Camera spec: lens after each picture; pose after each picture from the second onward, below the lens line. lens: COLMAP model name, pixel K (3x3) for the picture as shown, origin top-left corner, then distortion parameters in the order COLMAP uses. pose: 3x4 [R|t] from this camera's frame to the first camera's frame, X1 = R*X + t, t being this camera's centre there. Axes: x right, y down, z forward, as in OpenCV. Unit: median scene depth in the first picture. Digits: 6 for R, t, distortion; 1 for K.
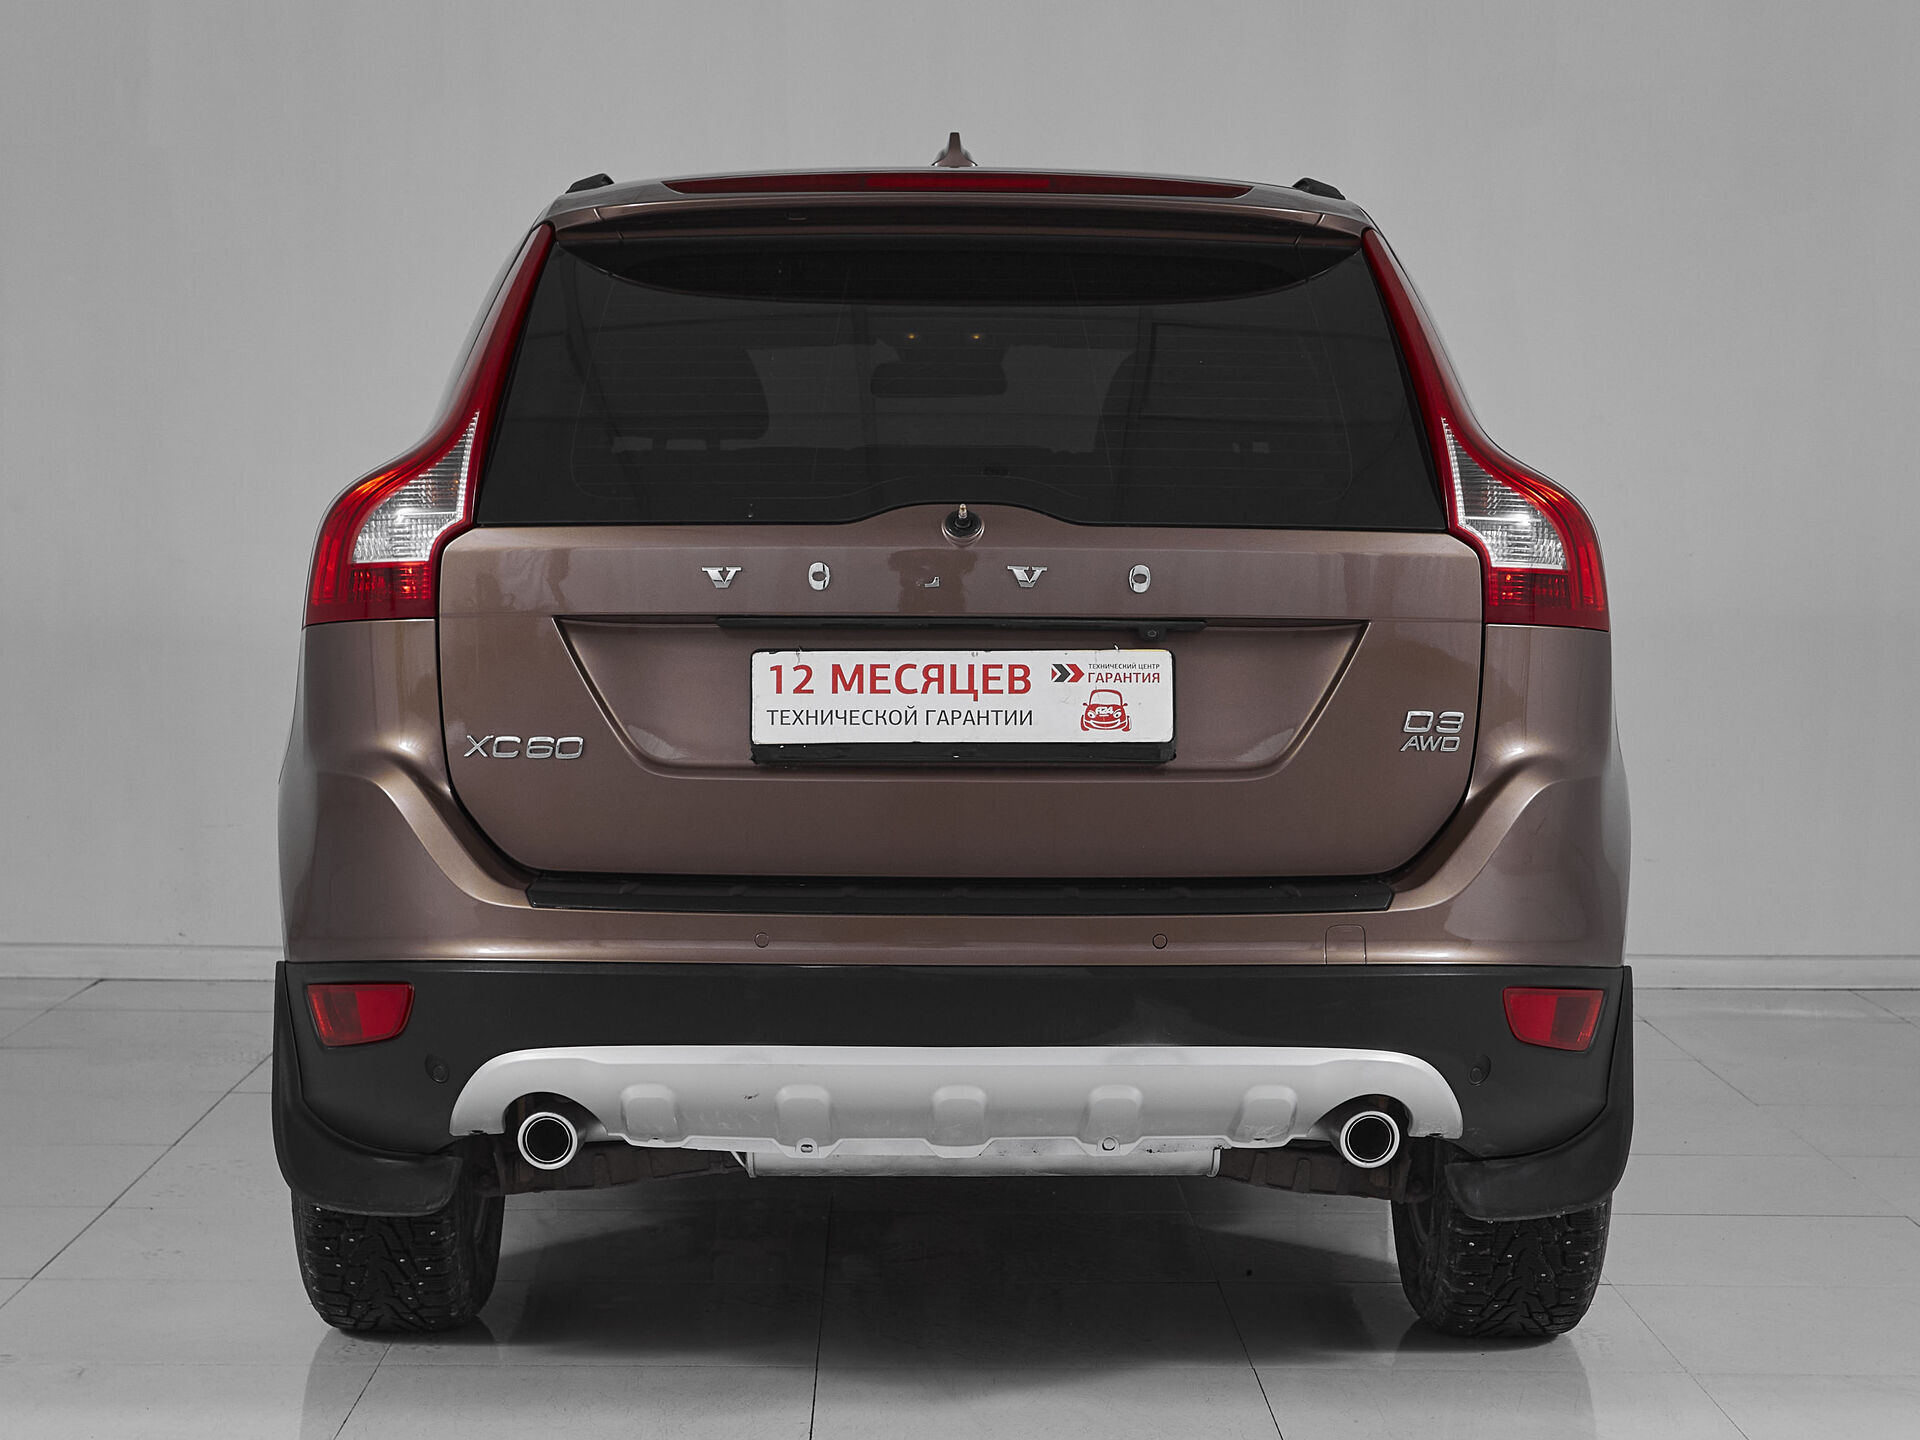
lens RADIAL K [[3228.4, 0, 942.3], [0, 3228.4, 729.7], [0, 0, 1]] dist [0.026867, 0.000000]
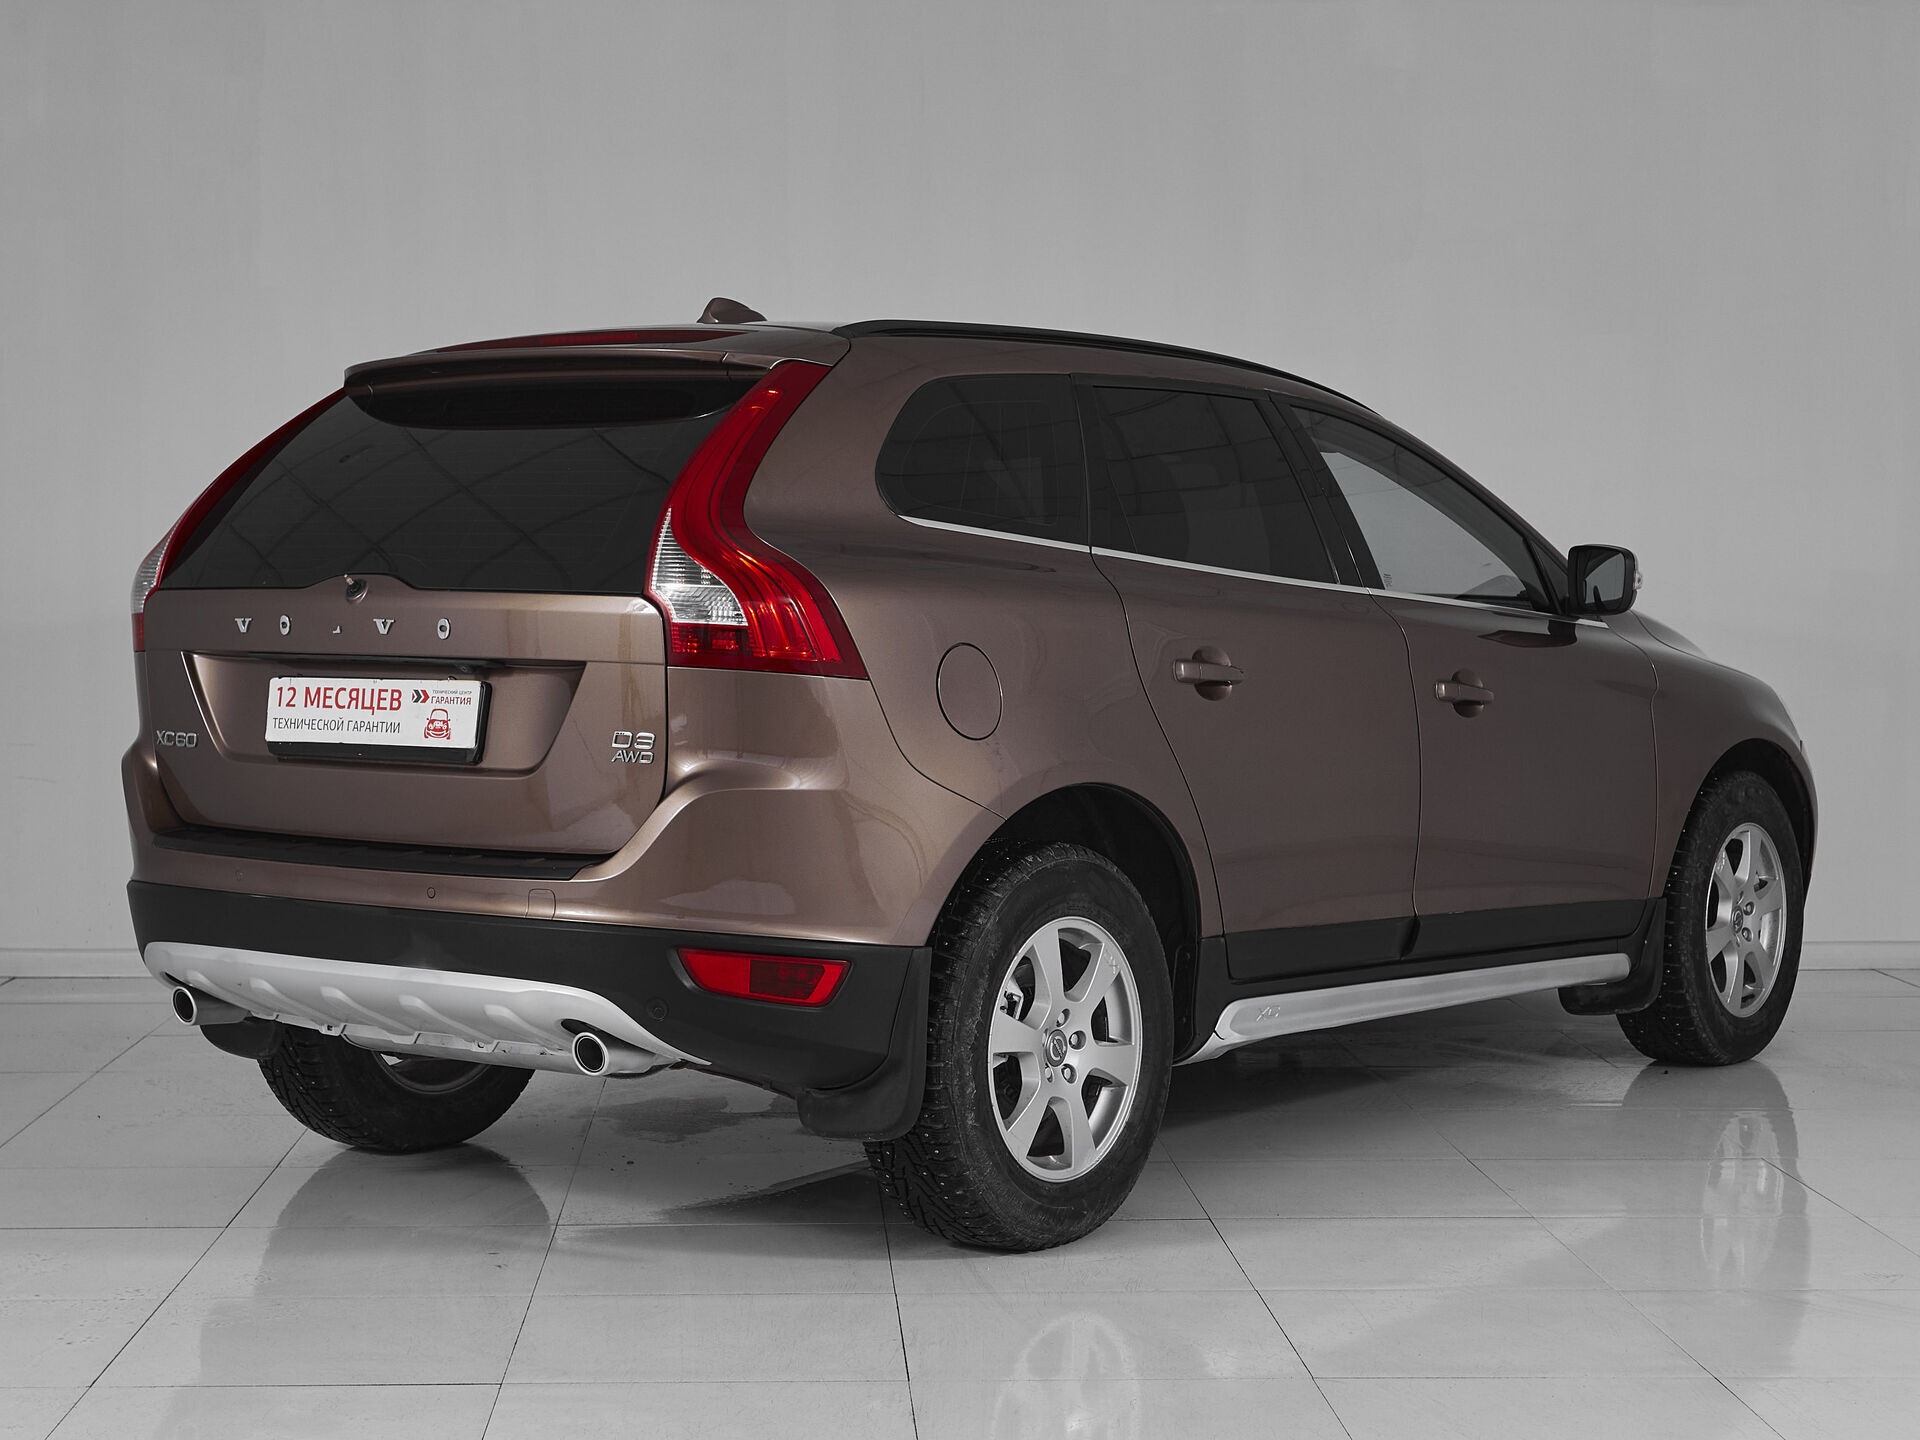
lens RADIAL K [[3228.4, 0, 966.1], [0, 3228.4, 706.7], [0, 0, 1]] dist [0.026867, 0.000000]
pose [[0.800689, 0.022833, -0.598644, 1.053298], [-0.046552, 0.998623, -0.024175, 0.009439], [0.597268, 0.047224, 0.800650, 0.032690]]
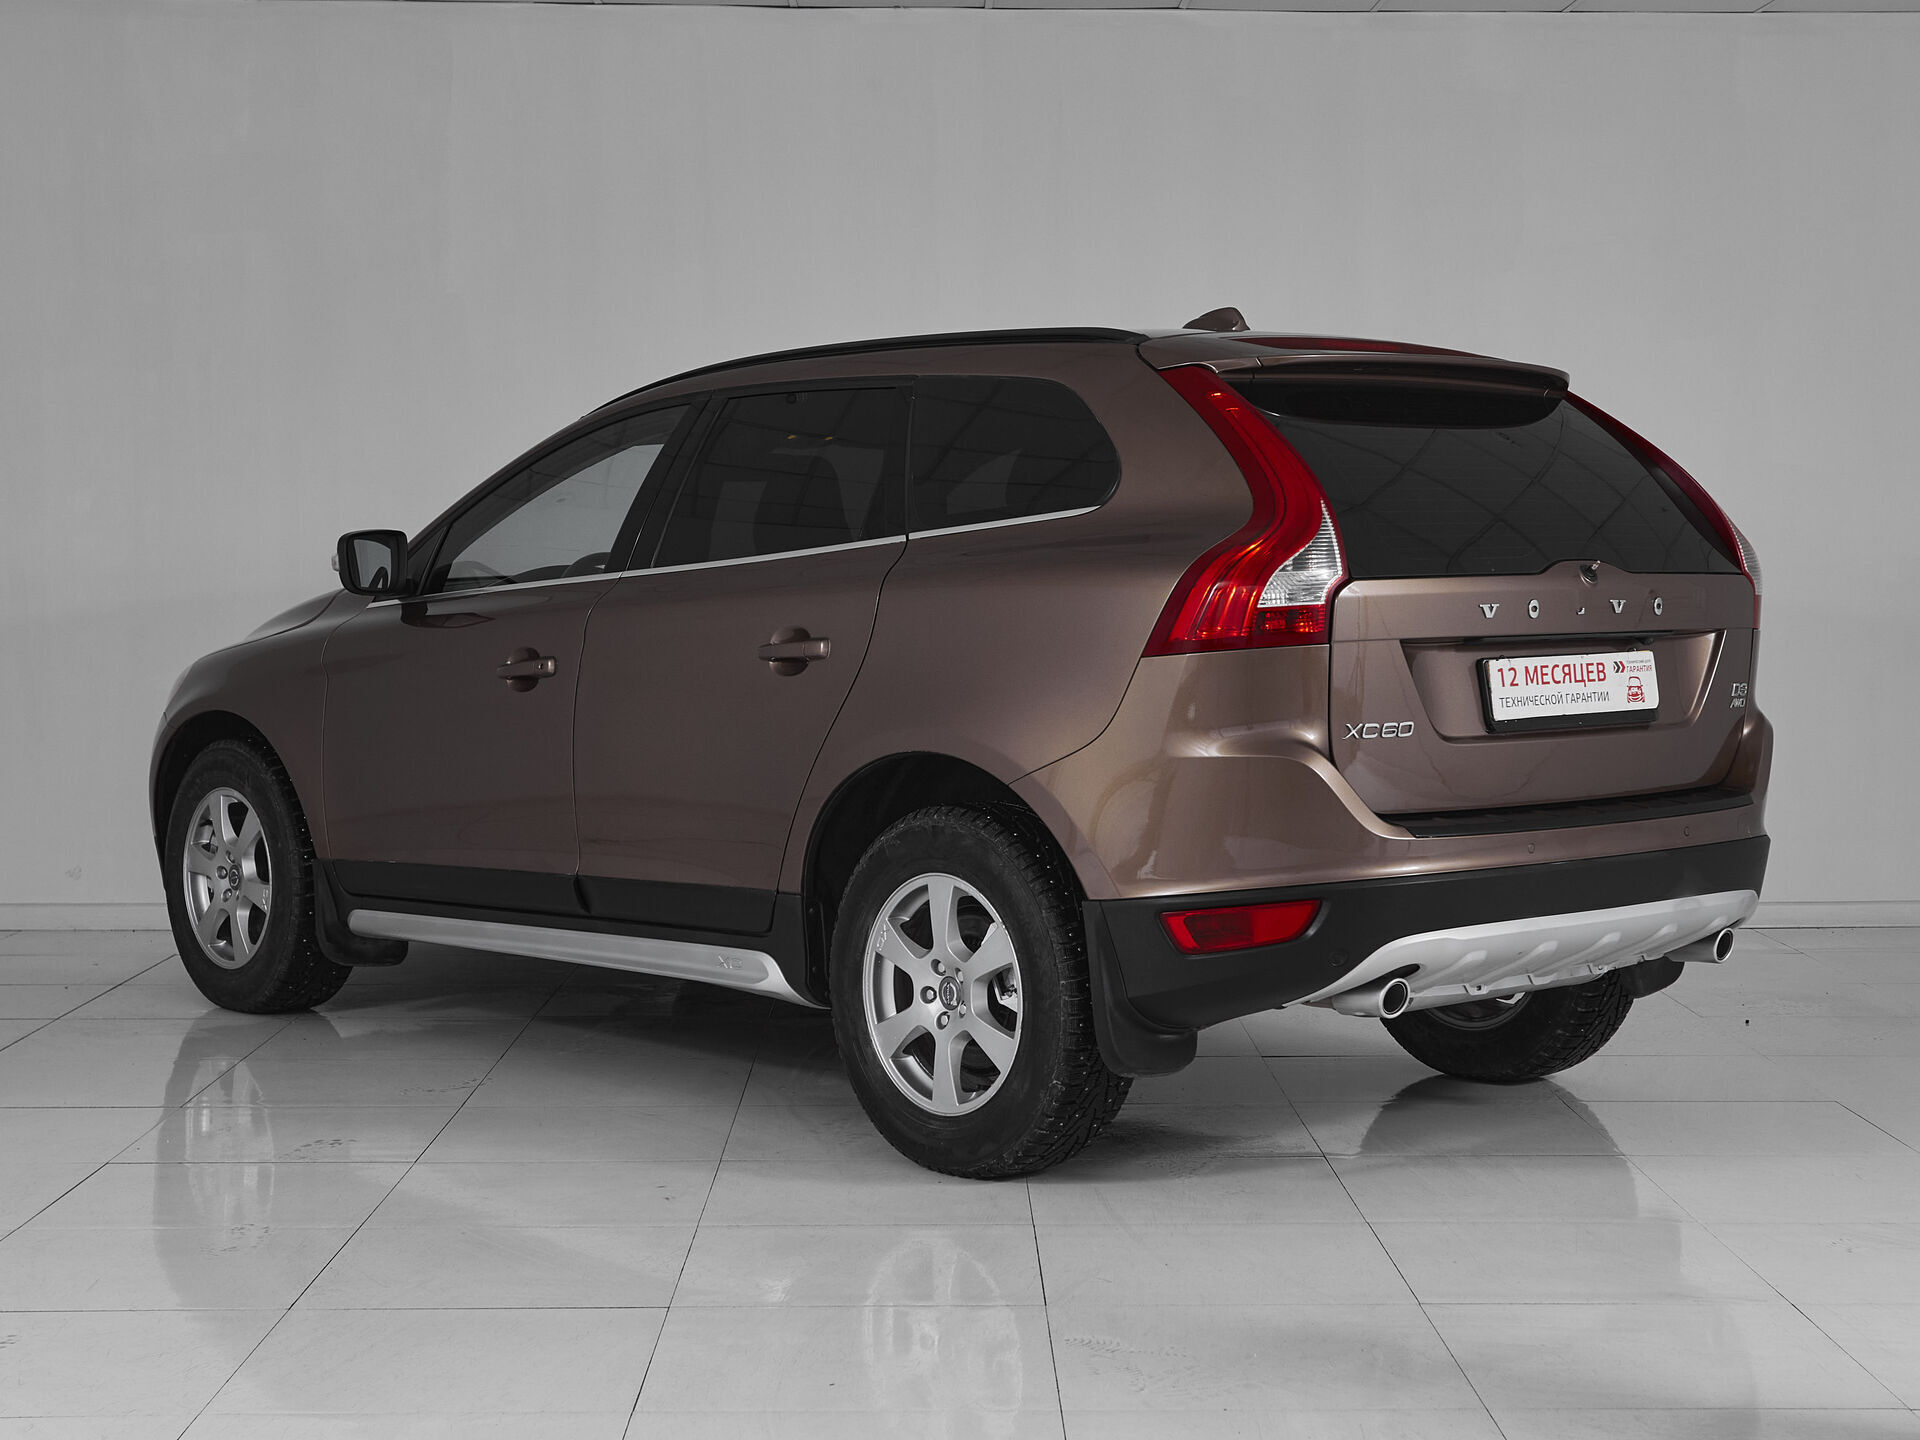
lens RADIAL K [[3228.4, 0, 956.5], [0, 3228.4, 715.5], [0, 0, 1]] dist [0.026867, 0.000000]
pose [[0.742326, -0.042328, 0.668700, -1.256020], [0.061150, 0.998118, -0.004702, -0.006271], [-0.667242, 0.044382, 0.743517, 0.044711]]
